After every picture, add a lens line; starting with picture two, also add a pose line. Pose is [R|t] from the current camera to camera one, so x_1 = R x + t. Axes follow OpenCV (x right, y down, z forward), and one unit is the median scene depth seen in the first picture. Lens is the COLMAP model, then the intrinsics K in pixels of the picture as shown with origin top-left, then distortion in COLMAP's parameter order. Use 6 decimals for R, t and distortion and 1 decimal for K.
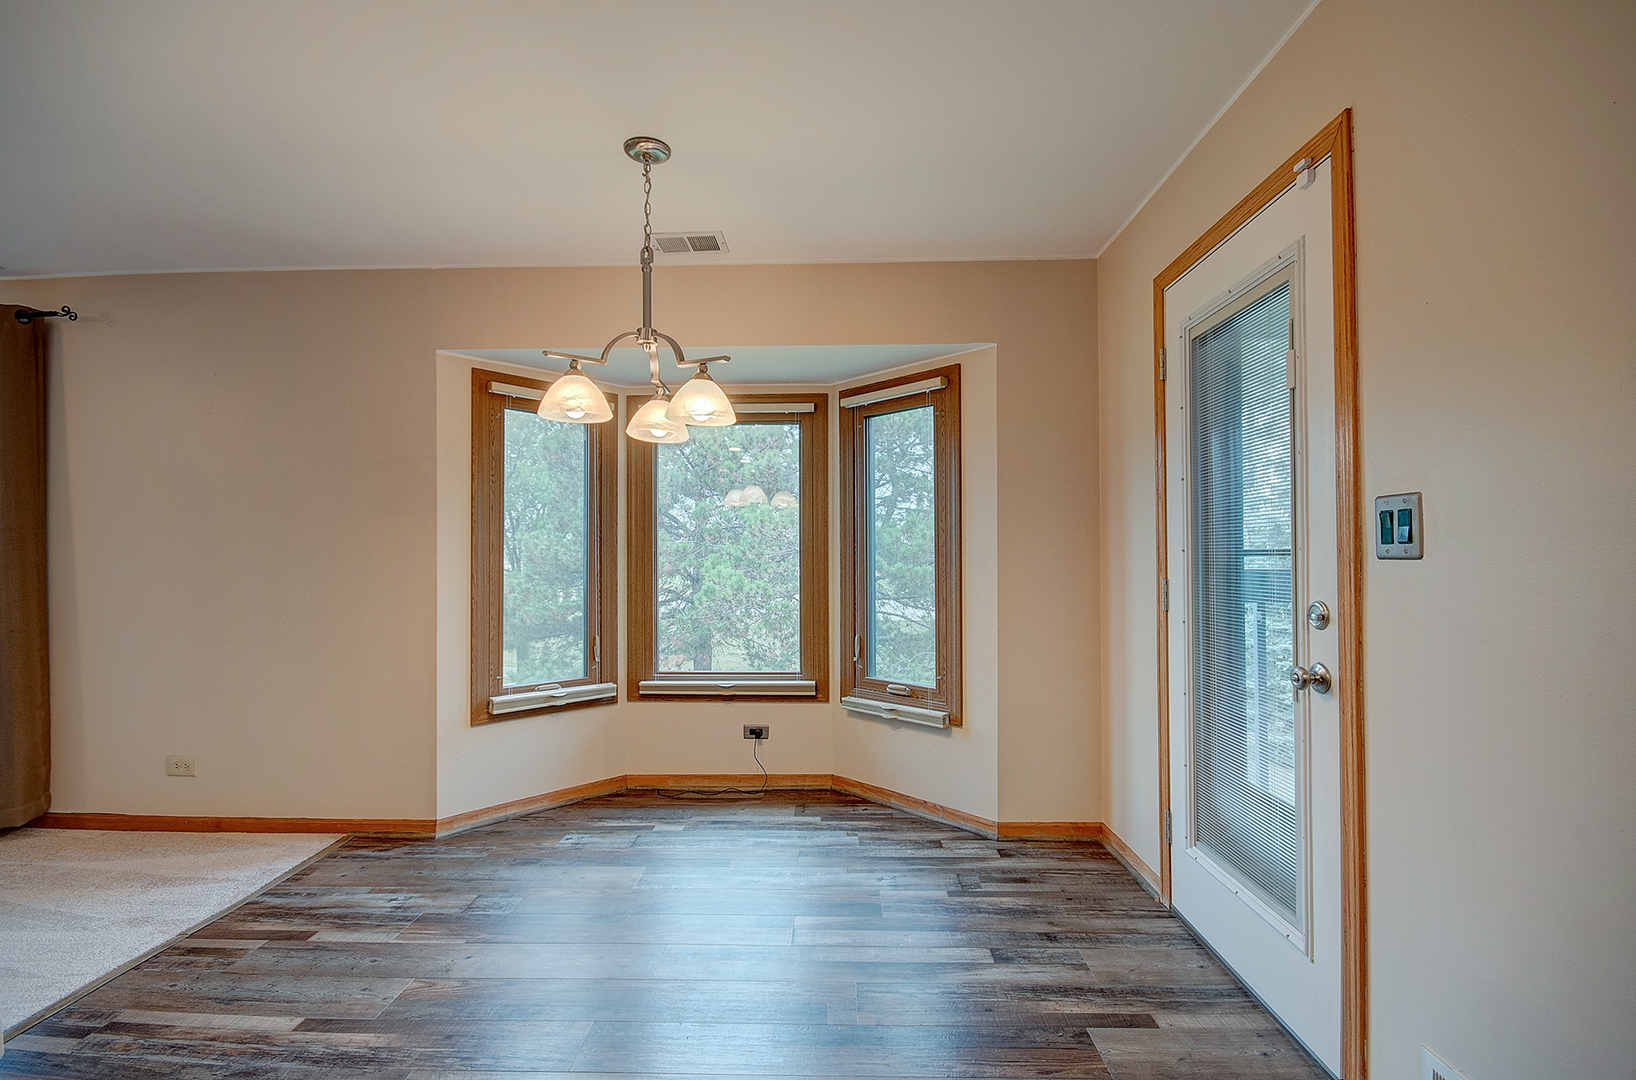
lens RADIAL K [[732.5, 0, 818.0], [0, 732.5, 540.0], [0, 0, 1]] dist [0.002061, -0.000005]
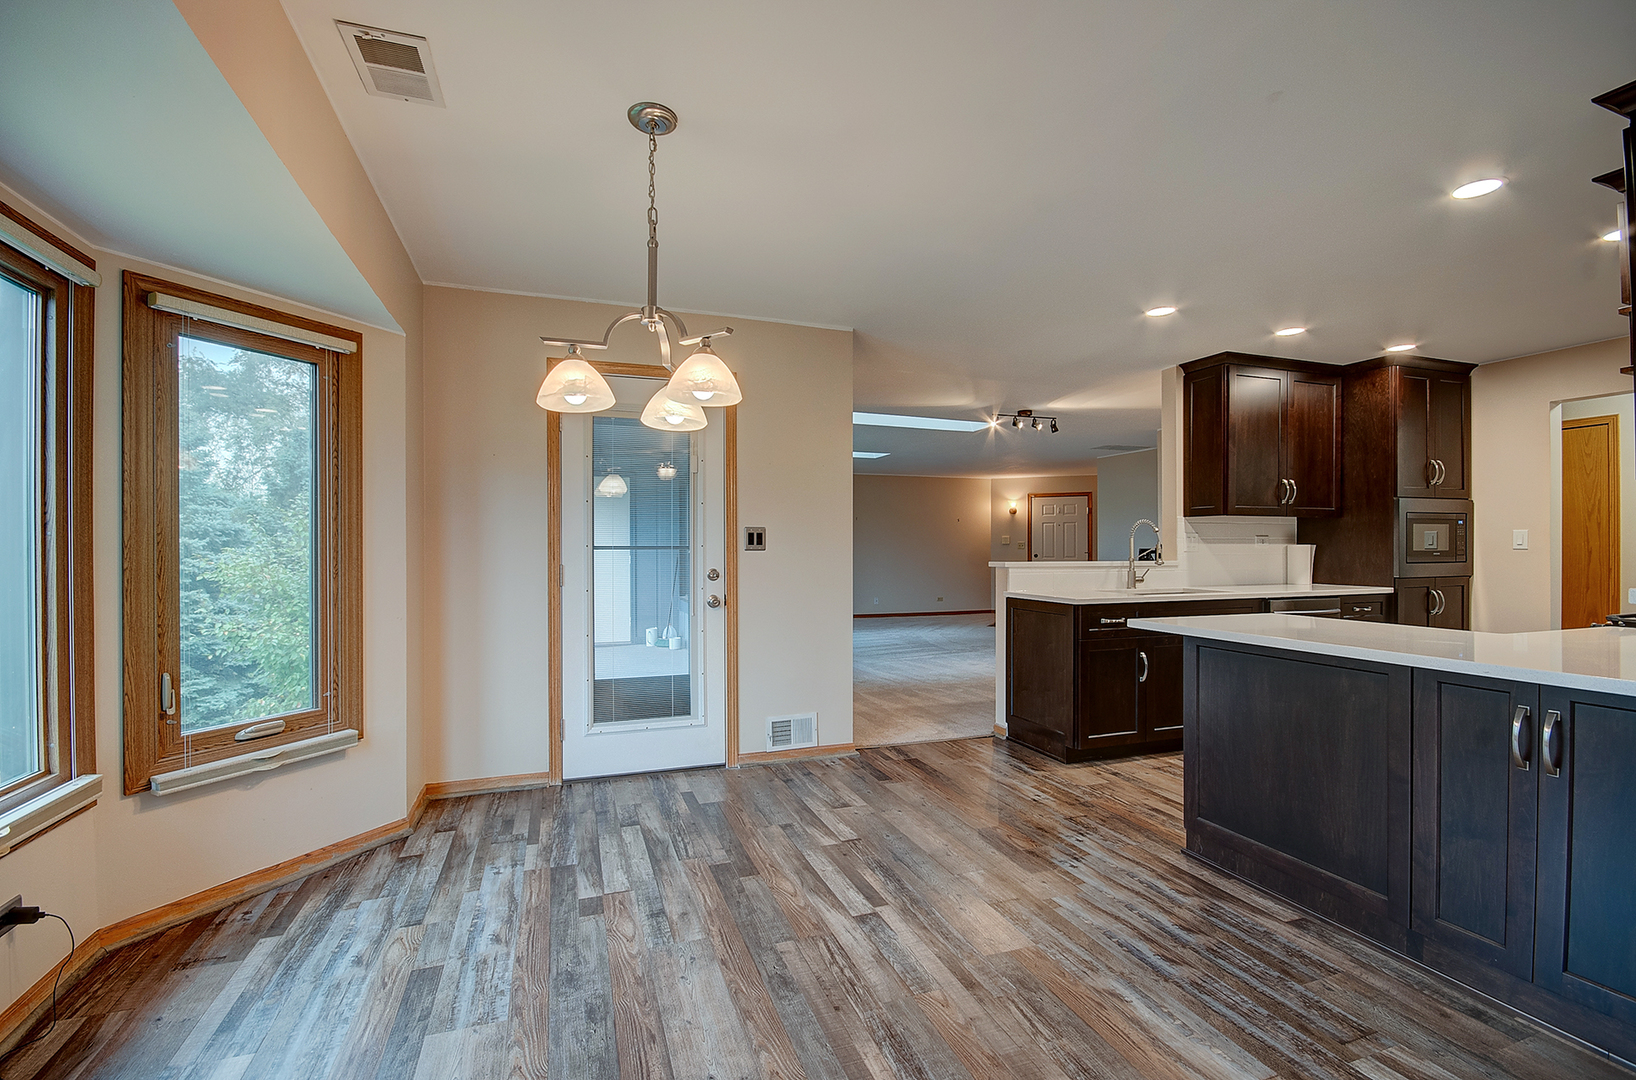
lens RADIAL K [[715.1, 0, 818.6], [0, 715.1, 548.4], [0, 0, 1]] dist [0.000959, -0.009202]
pose [[-0.368648, 0.003499, 0.929562, -0.861974], [-0.019335, 0.999748, -0.011431, 0.021291], [-0.929368, -0.022187, -0.368488, 0.846859]]
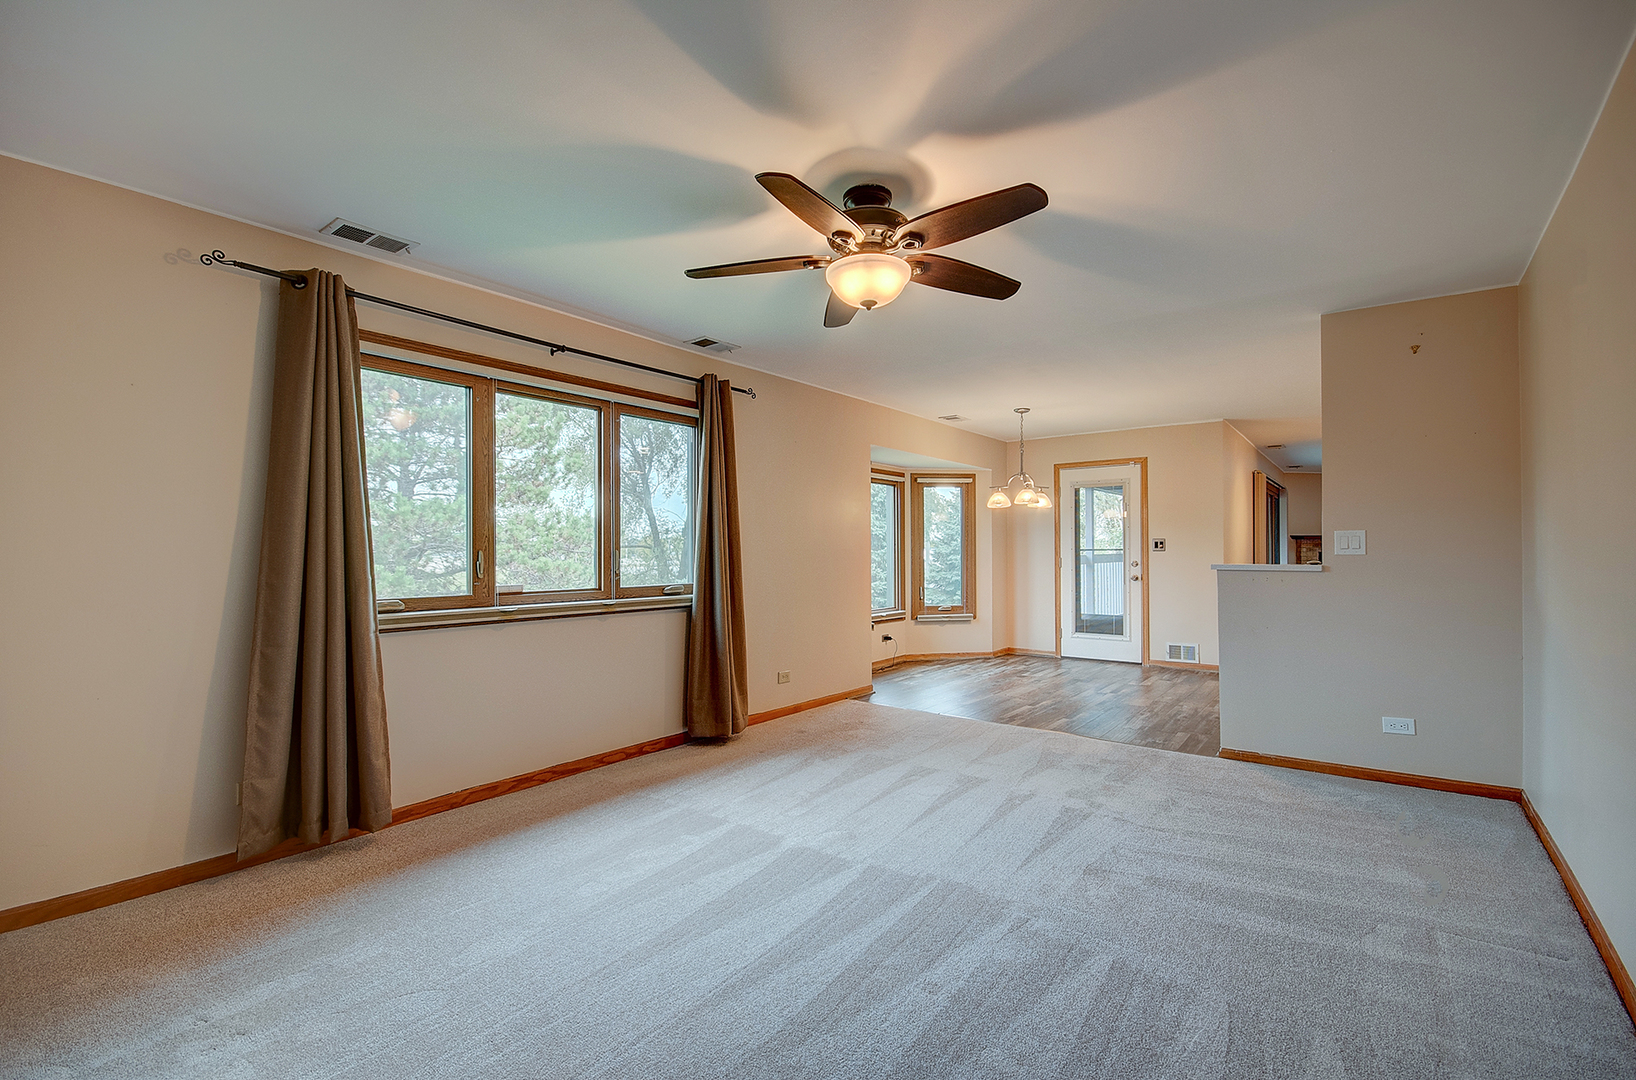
lens RADIAL K [[715.1, 0, 818.6], [0, 715.1, 548.4], [0, 0, 1]] dist [0.000959, -0.009202]
pose [[0.591952, 0.006071, 0.805950, -2.209686], [-0.017360, 0.999836, 0.005219, 0.010298], [-0.805786, -0.017081, 0.591961, -0.017187]]
